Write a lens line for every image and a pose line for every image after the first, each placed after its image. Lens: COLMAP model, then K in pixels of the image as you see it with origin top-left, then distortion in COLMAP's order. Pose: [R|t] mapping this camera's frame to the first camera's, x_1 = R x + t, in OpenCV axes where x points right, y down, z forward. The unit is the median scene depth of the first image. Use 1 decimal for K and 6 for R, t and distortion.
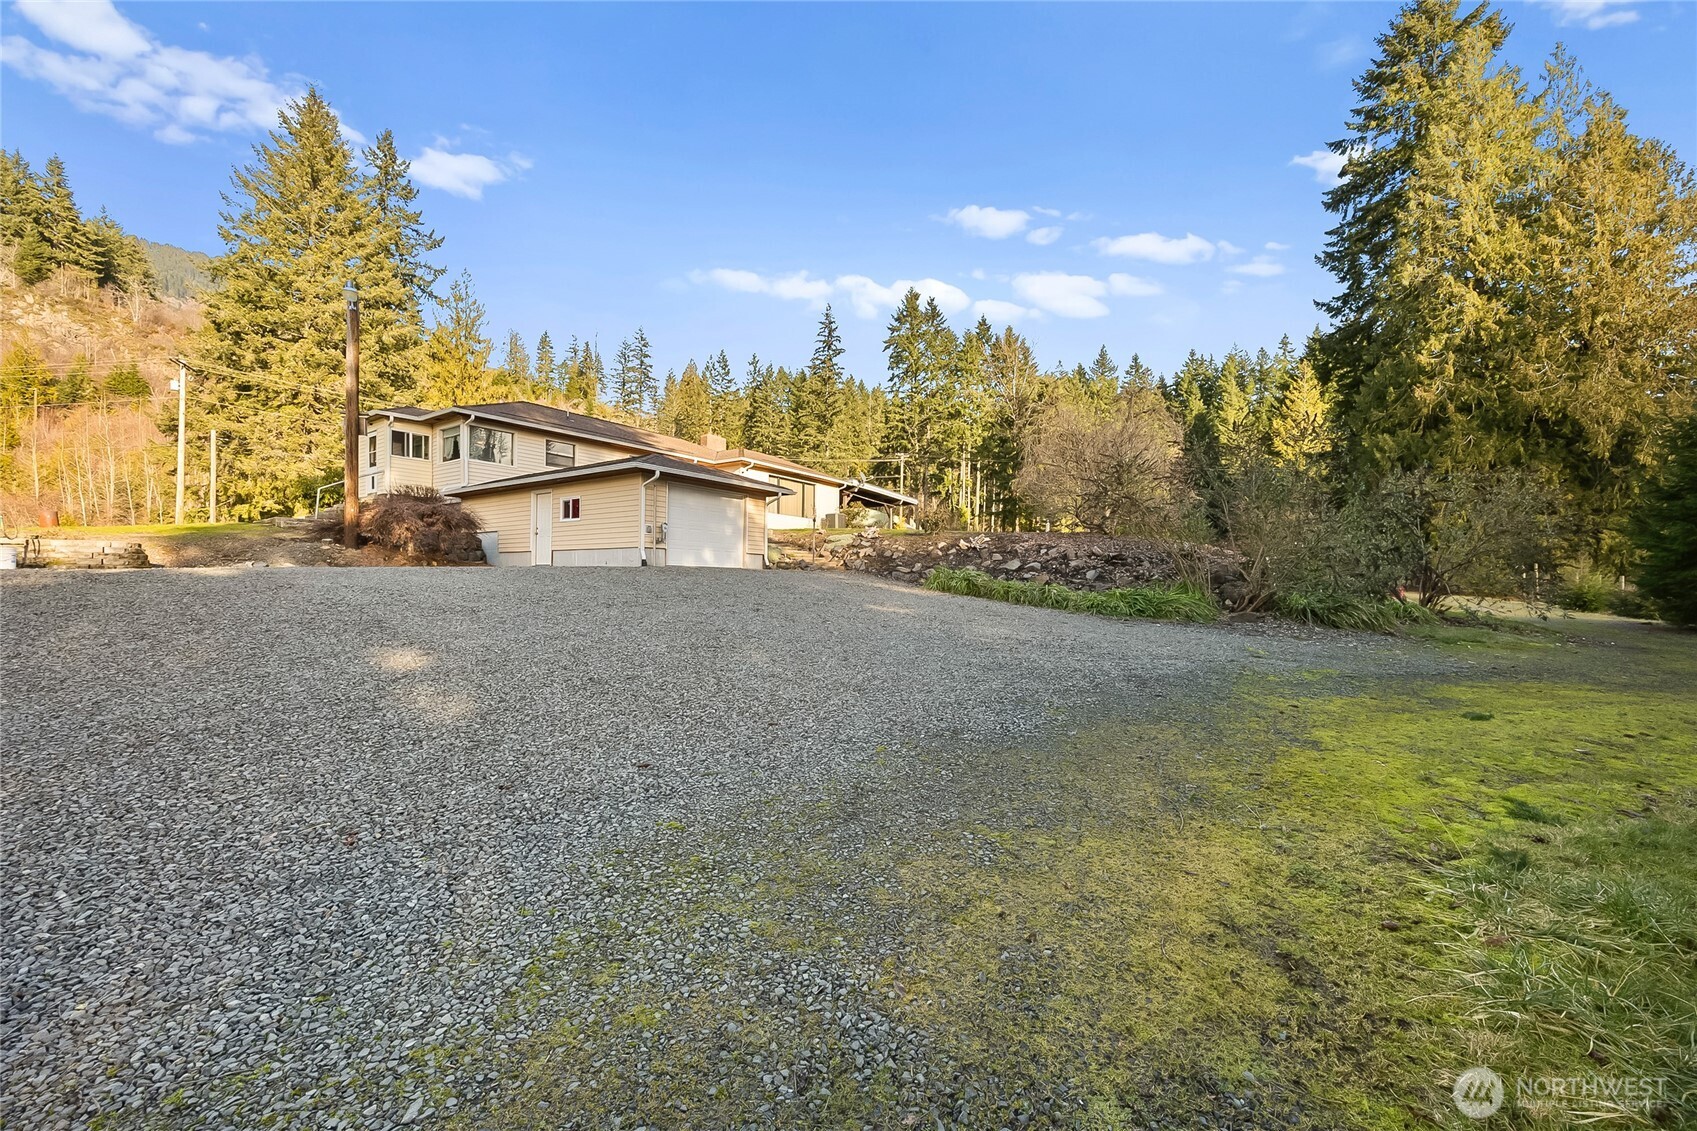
lens RADIAL K [[653.5, 0, 861.4], [0, 653.5, 581.1], [0, 0, 1]] dist [-0.000010, 0.000049]
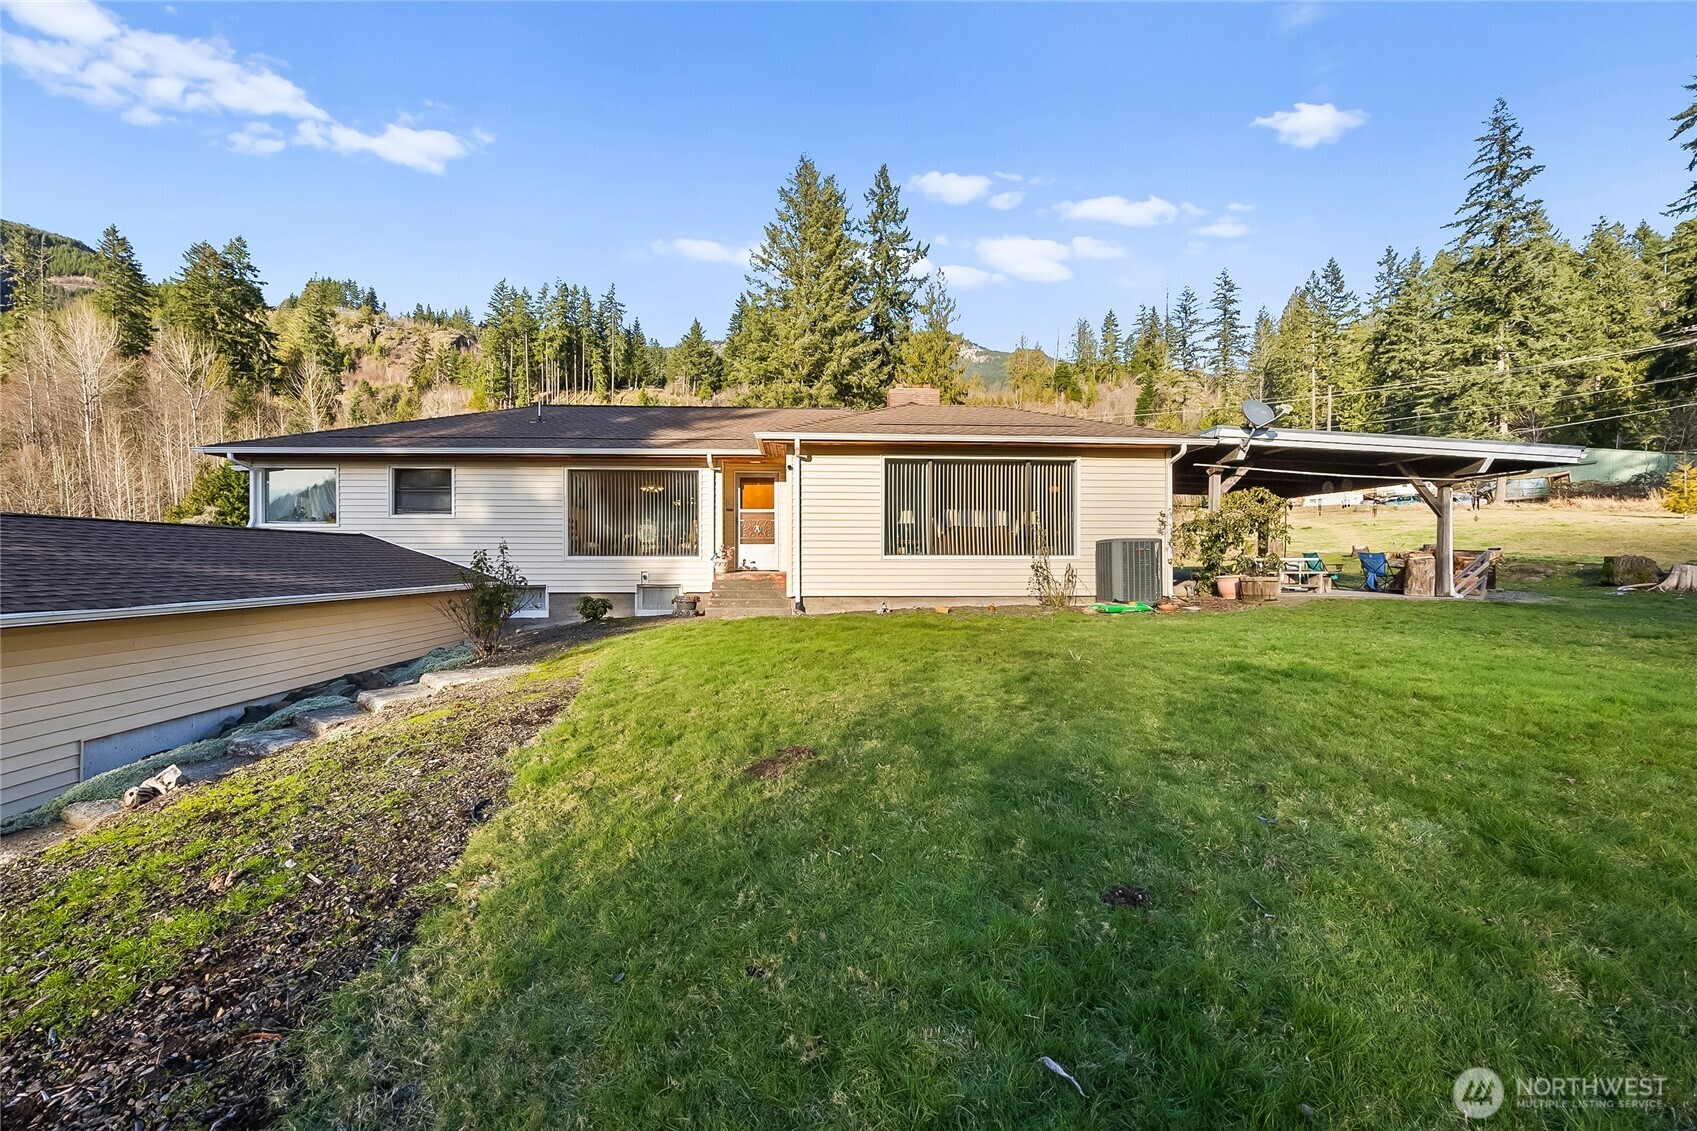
lens RADIAL K [[653.5, 0, 839.7], [0, 653.5, 558.0], [0, 0, 1]] dist [-0.000010, 0.000049]
pose [[0.610545, -0.015194, -0.791836, 0.040145], [0.009509, 0.999885, -0.011854, -0.025838], [0.791924, -0.000292, 0.610619, 0.192196]]
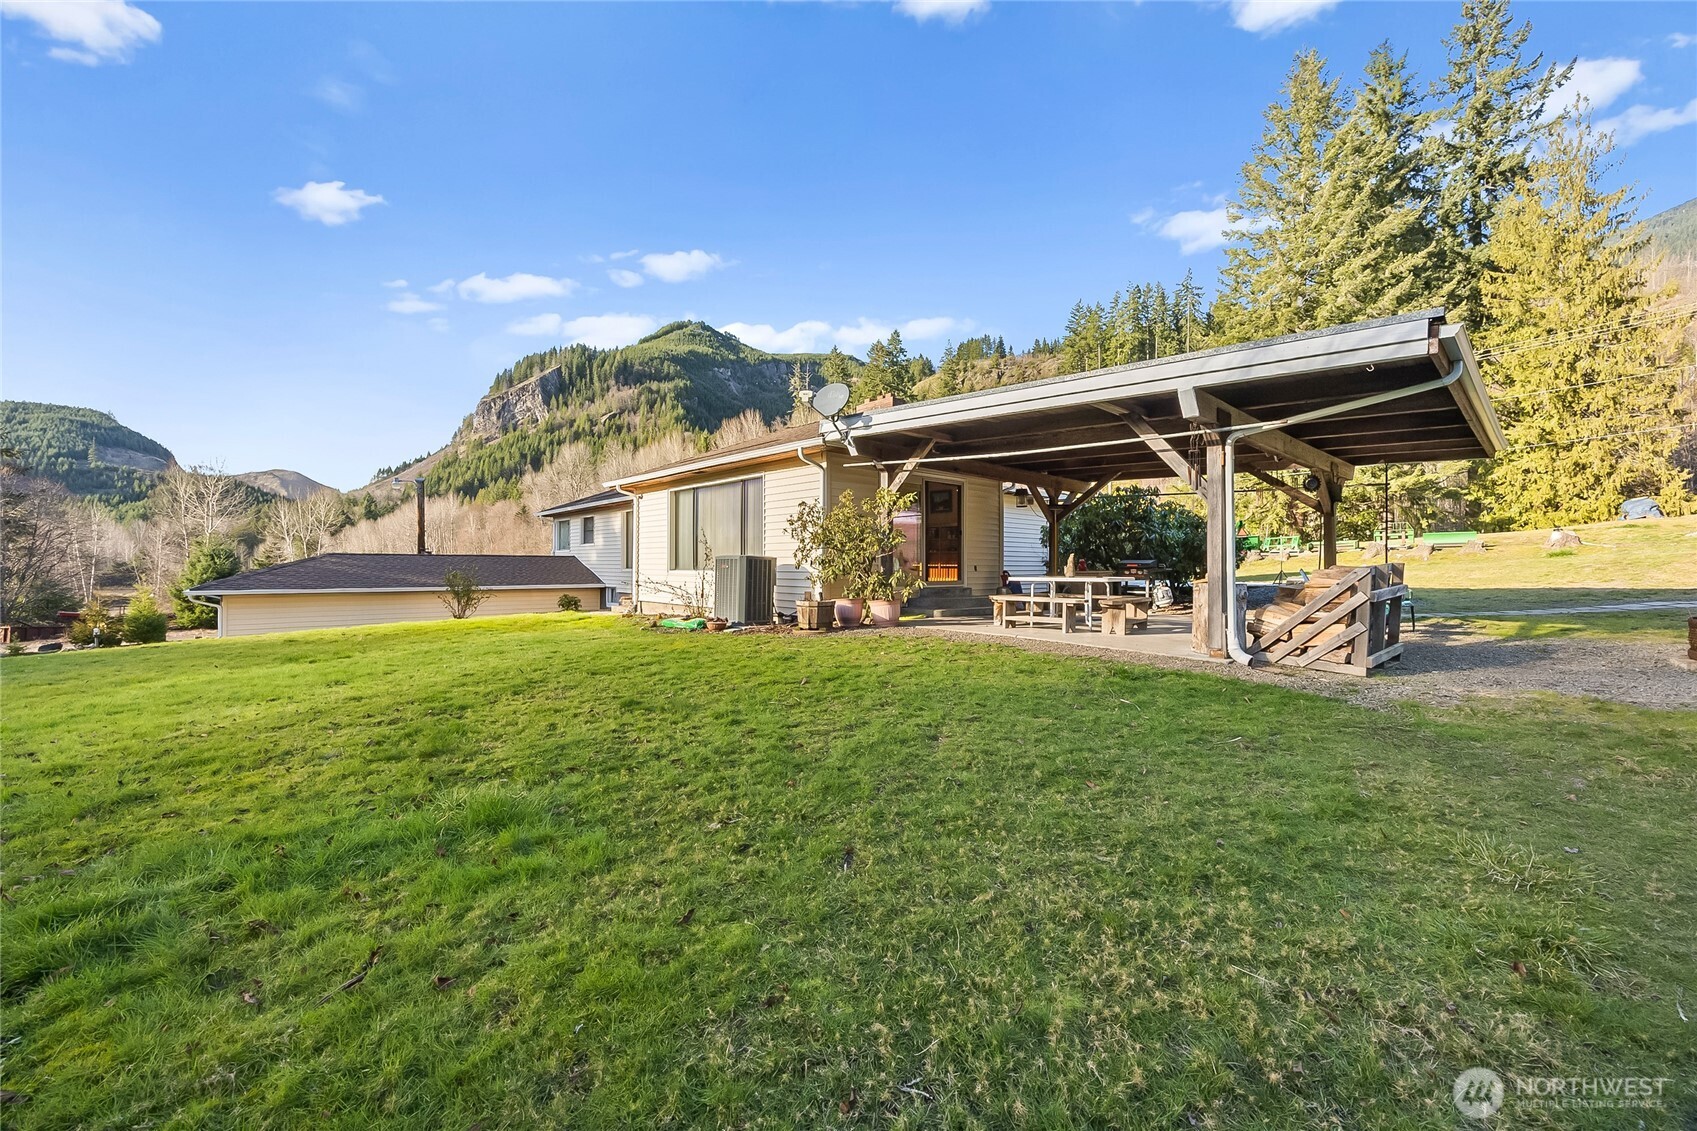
lens RADIAL K [[653.5, 0, 845.8], [0, 653.5, 567.7], [0, 0, 1]] dist [-0.000010, 0.000049]
pose [[-0.215918, -0.006580, -0.976389, 0.079427], [0.000491, 0.999976, -0.006848, -0.026950], [0.976411, -0.001958, -0.215910, 0.321765]]
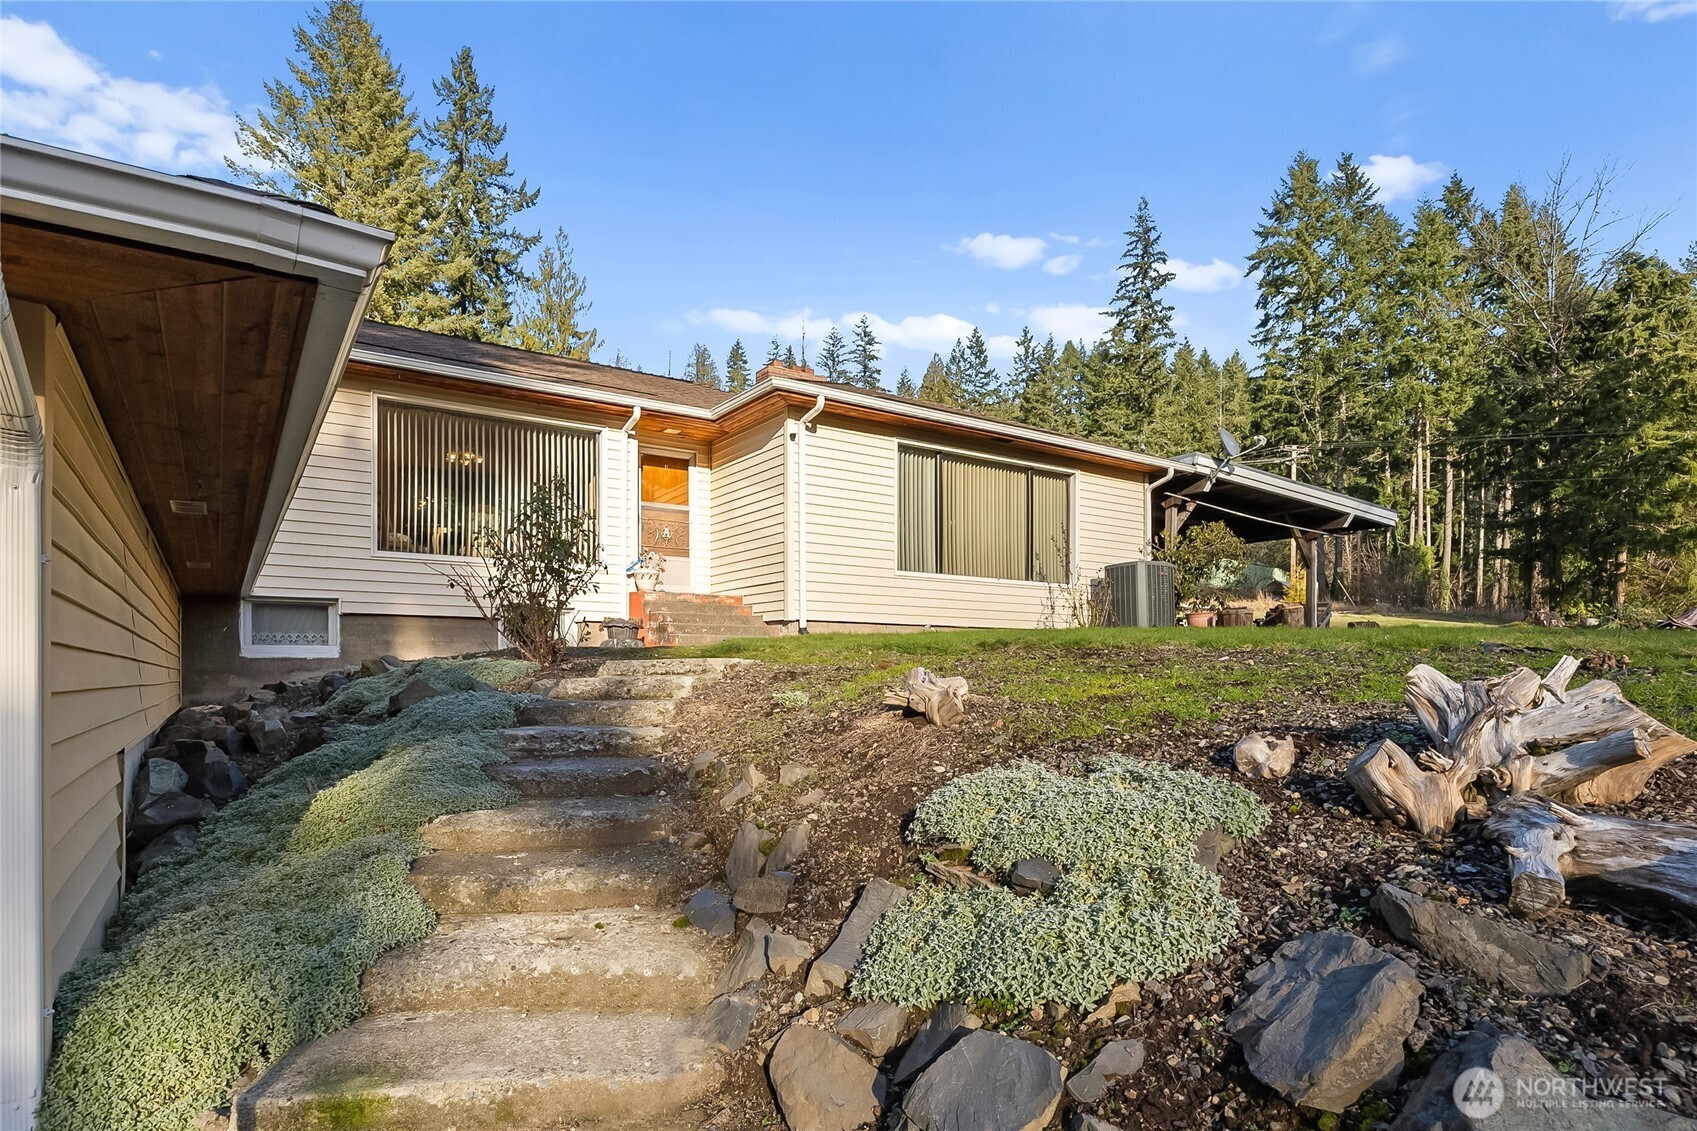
lens RADIAL K [[923.3, 0, 847.9], [0, 923.3, 676.8], [0, 0, 1]] dist [-0.005243, 0.000259]
pose [[0.931583, -0.011675, -0.363340, -0.002600], [0.012864, 0.999917, 0.000851, -0.014713], [0.363300, -0.005467, 0.931656, 0.155158]]
